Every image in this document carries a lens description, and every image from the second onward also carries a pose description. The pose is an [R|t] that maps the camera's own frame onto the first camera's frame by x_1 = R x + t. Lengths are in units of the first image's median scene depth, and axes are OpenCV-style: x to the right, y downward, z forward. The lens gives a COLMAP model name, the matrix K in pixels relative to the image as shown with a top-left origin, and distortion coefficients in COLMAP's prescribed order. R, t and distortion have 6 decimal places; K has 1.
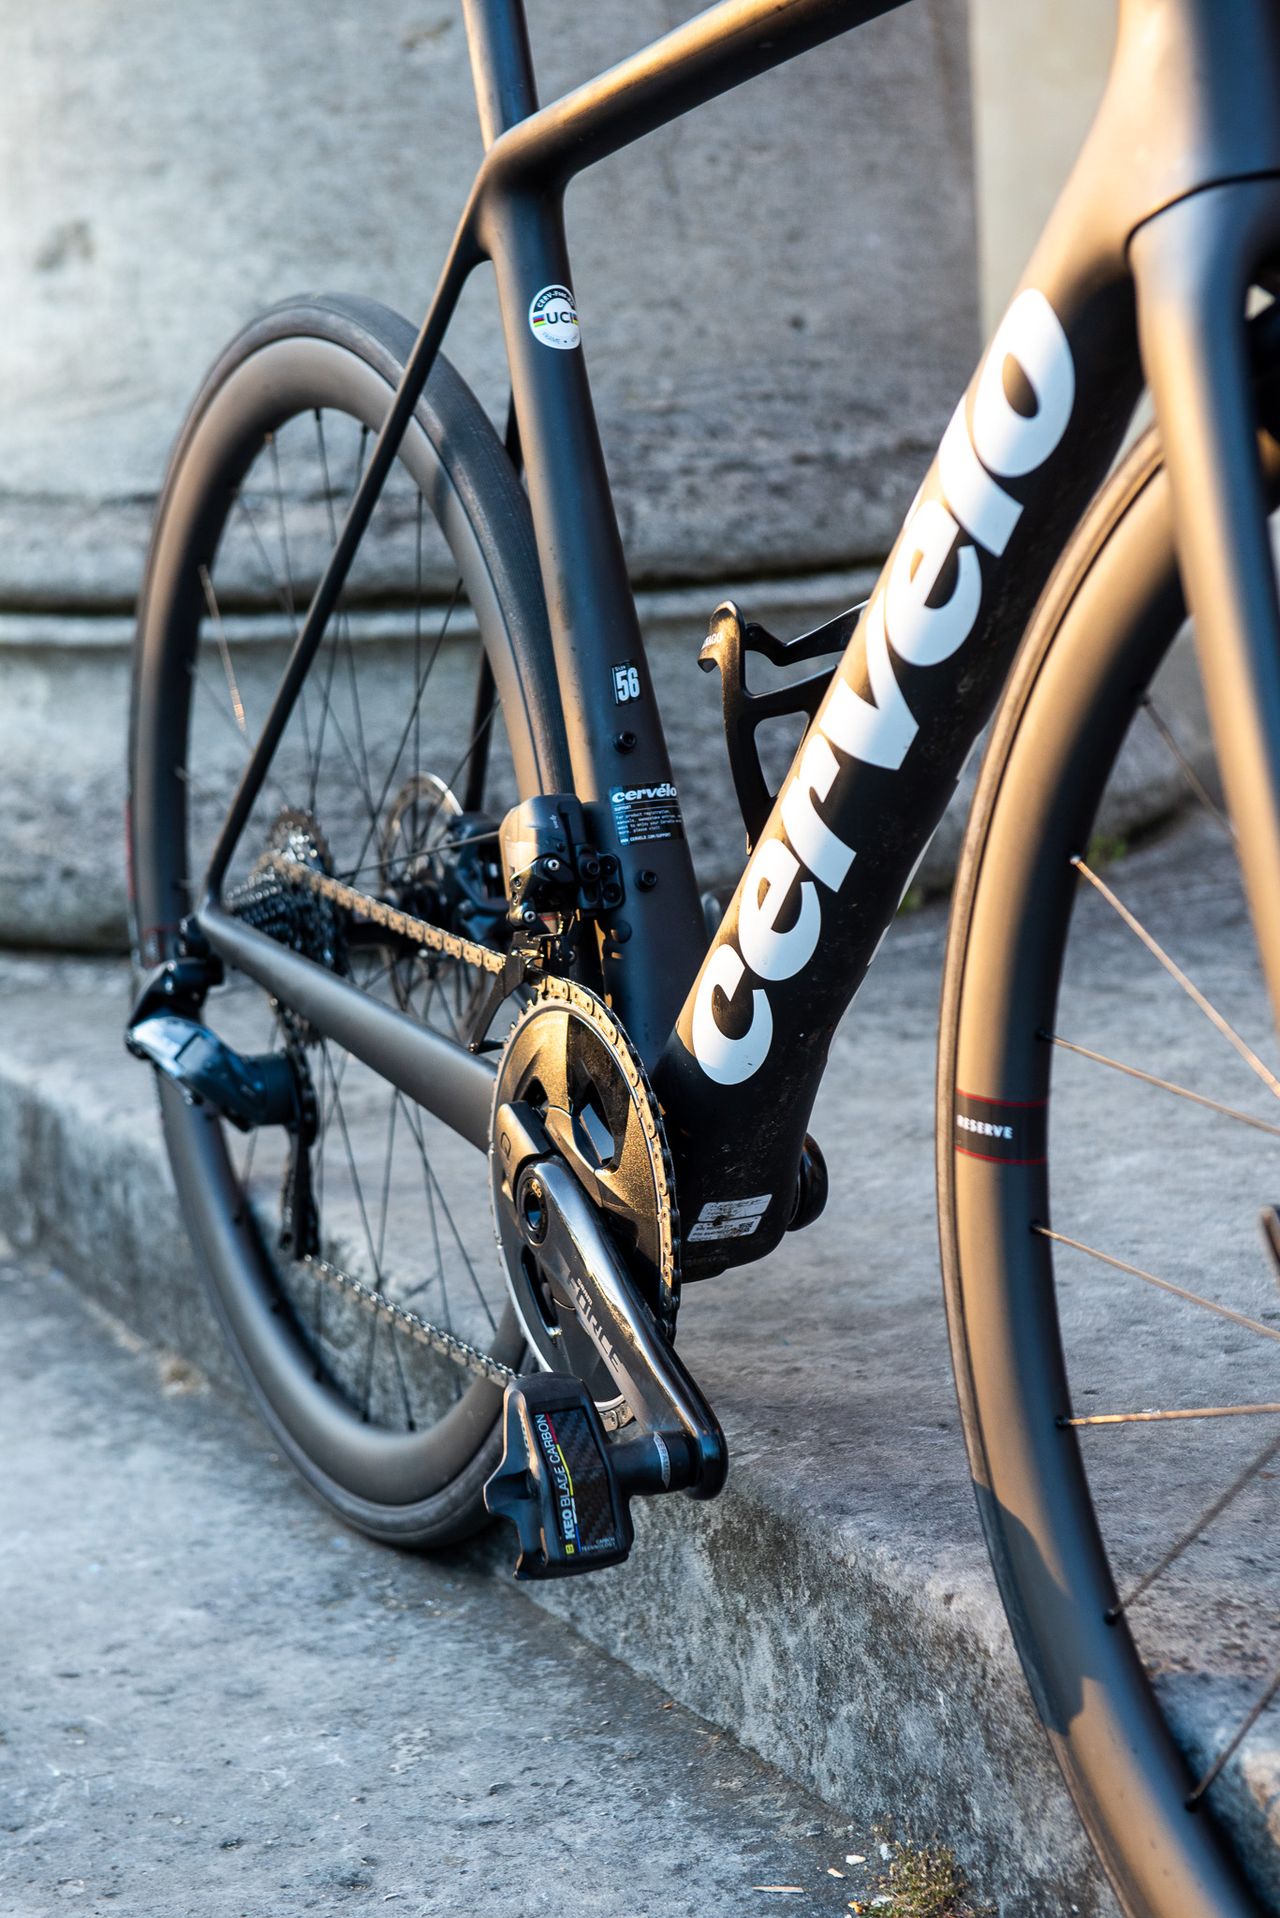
lens RADIAL K [[3700.2, 0, 638.4], [0, 3700.2, 948.2], [0, 0, 1]] dist [0.113201, 0.000000]
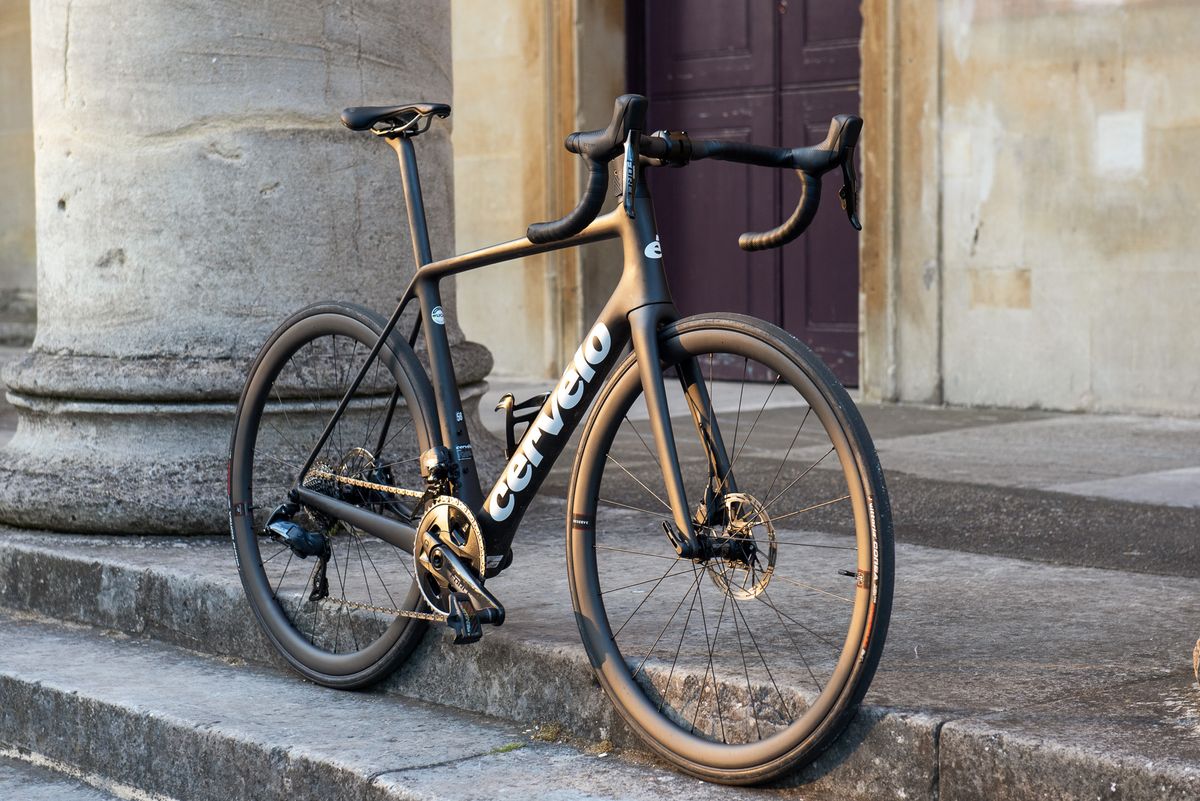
lens RADIAL K [[2548.6, 0, 602.2], [0, 2548.6, 402.9], [0, 0, 1]] dist [0.338881, 0.000000]
pose [[0.970366, 0.027983, 0.240015, -0.467222], [-0.002229, 0.994266, -0.106908, 0.181700], [-0.241630, 0.103204, 0.964865, -1.440117]]
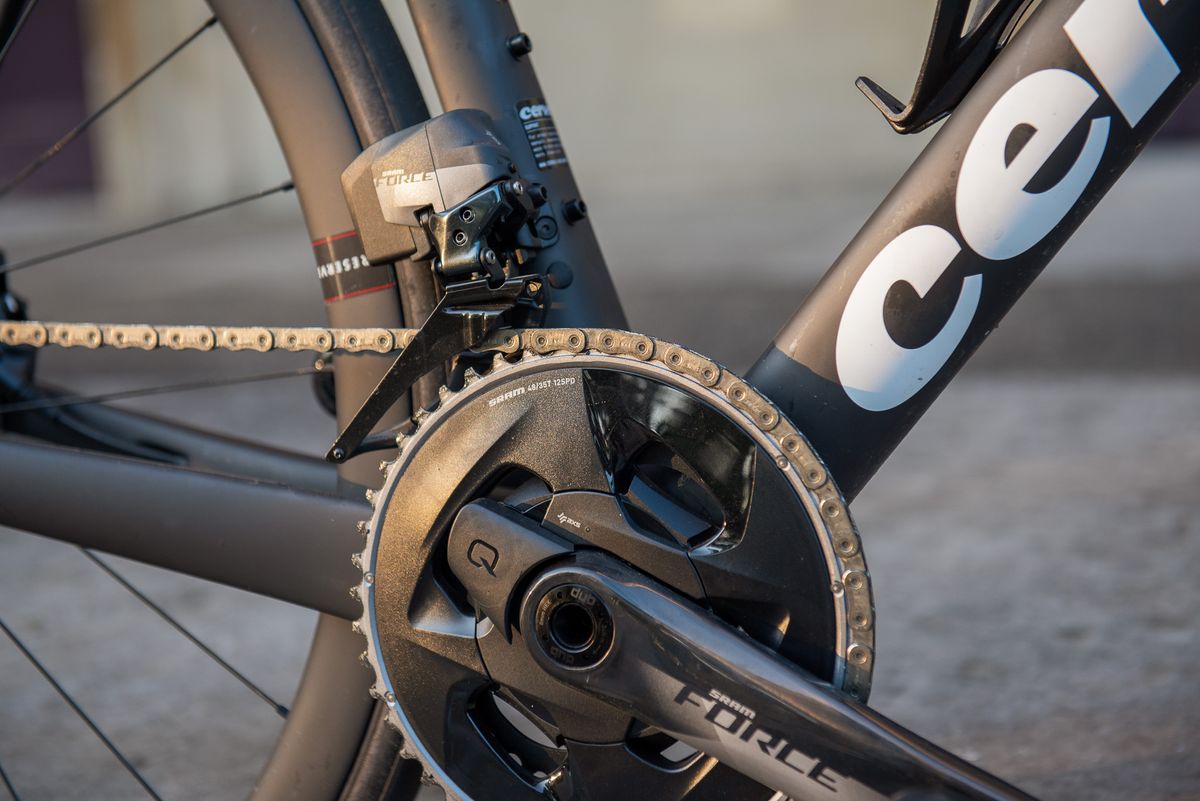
lens RADIAL K [[2315.0, 0, 603.2], [0, 2315.0, 402.0], [0, 0, 1]] dist [0.113201, 0.000000]
pose [[0.753034, -0.086117, 0.652321, -0.329190], [0.135749, 0.990403, -0.025959, 0.037227], [-0.643825, 0.108101, 0.757498, 0.611464]]
